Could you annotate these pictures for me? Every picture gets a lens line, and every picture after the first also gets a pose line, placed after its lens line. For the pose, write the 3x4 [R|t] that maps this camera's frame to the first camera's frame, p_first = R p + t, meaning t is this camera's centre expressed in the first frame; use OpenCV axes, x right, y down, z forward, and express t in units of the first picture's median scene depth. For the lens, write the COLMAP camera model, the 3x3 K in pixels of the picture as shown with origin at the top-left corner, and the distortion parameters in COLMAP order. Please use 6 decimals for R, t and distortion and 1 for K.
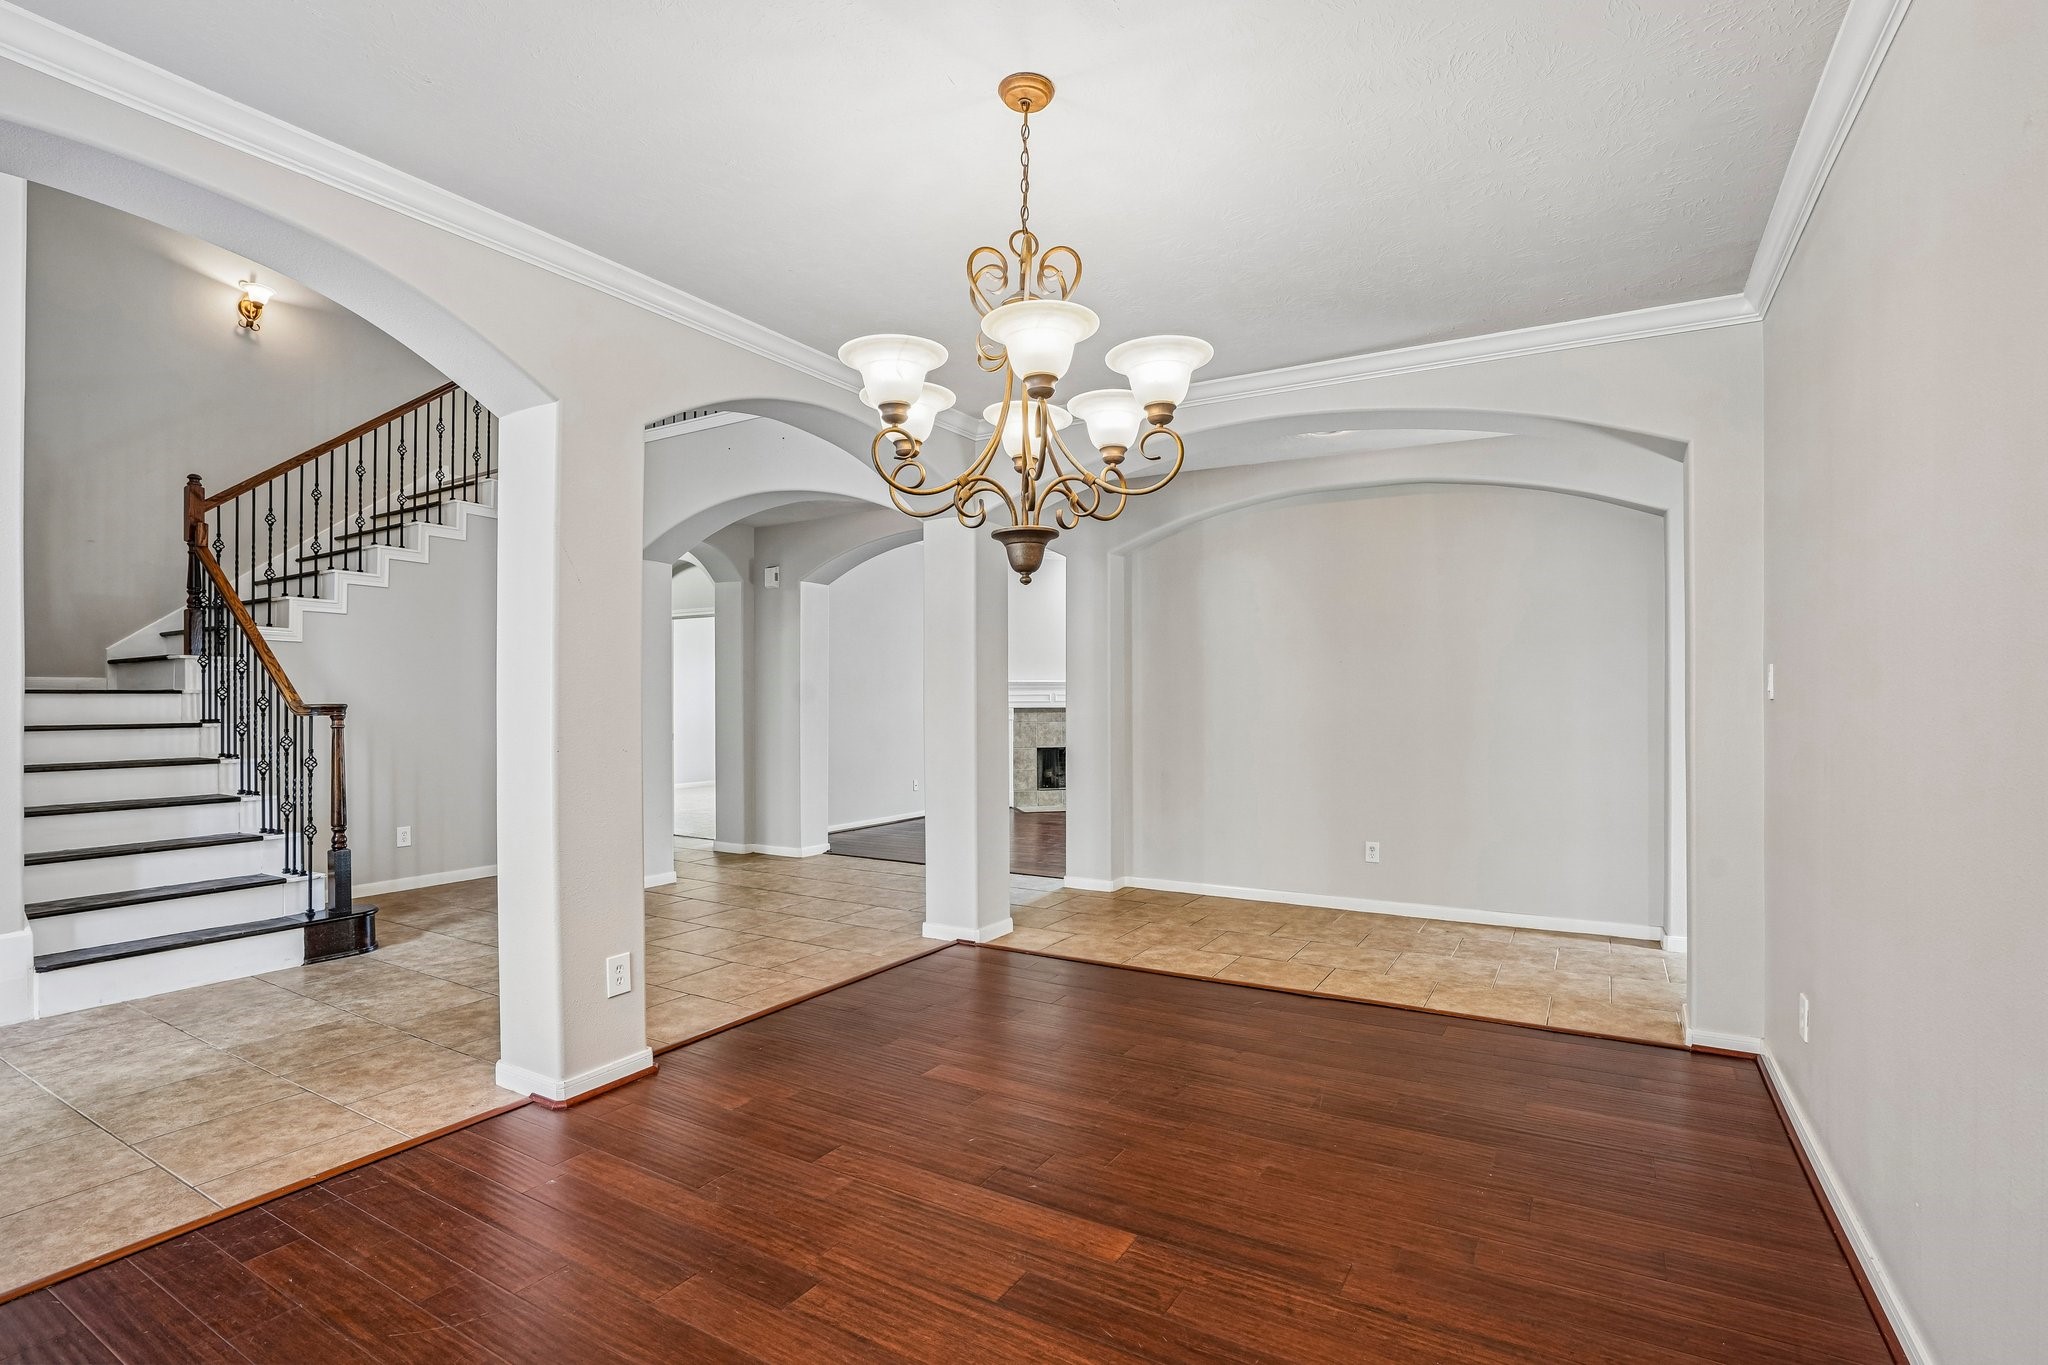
lens RADIAL K [[959.1, 0, 1015.8], [0, 959.1, 692.8], [0, 0, 1]] dist [-0.022089, 0.008858]
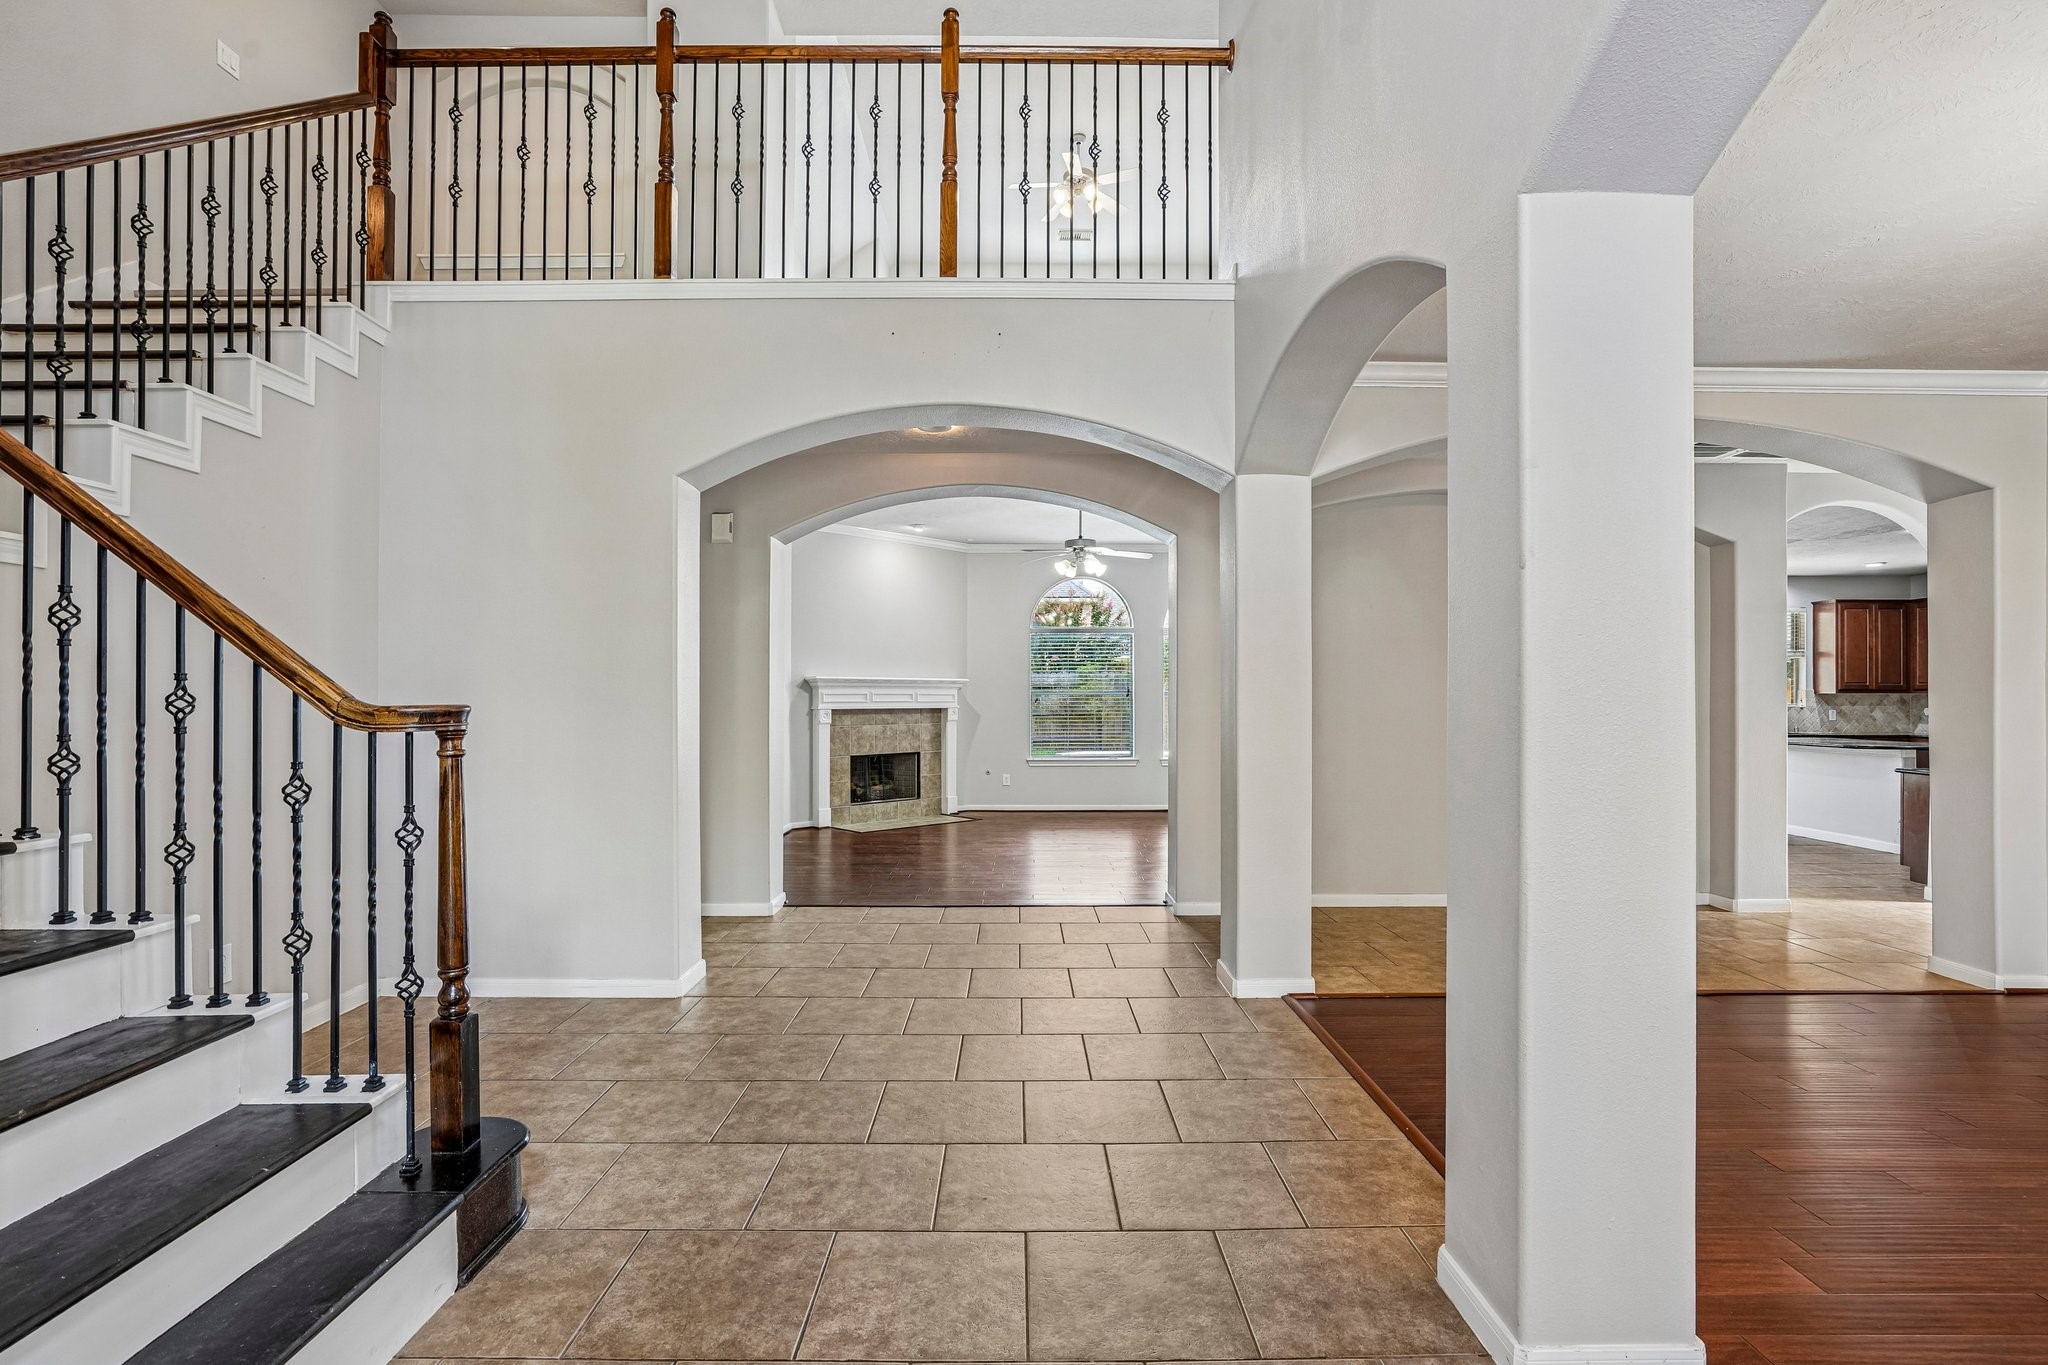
lens RADIAL K [[959.1, 0, 1008.3], [0, 959.1, 689.4], [0, 0, 1]] dist [-0.022089, 0.008858]
pose [[0.850678, 0.006238, 0.525650, -0.527142], [-0.003445, 0.999974, -0.006292, 0.004404], [-0.525676, 0.003541, 0.850678, 0.332510]]
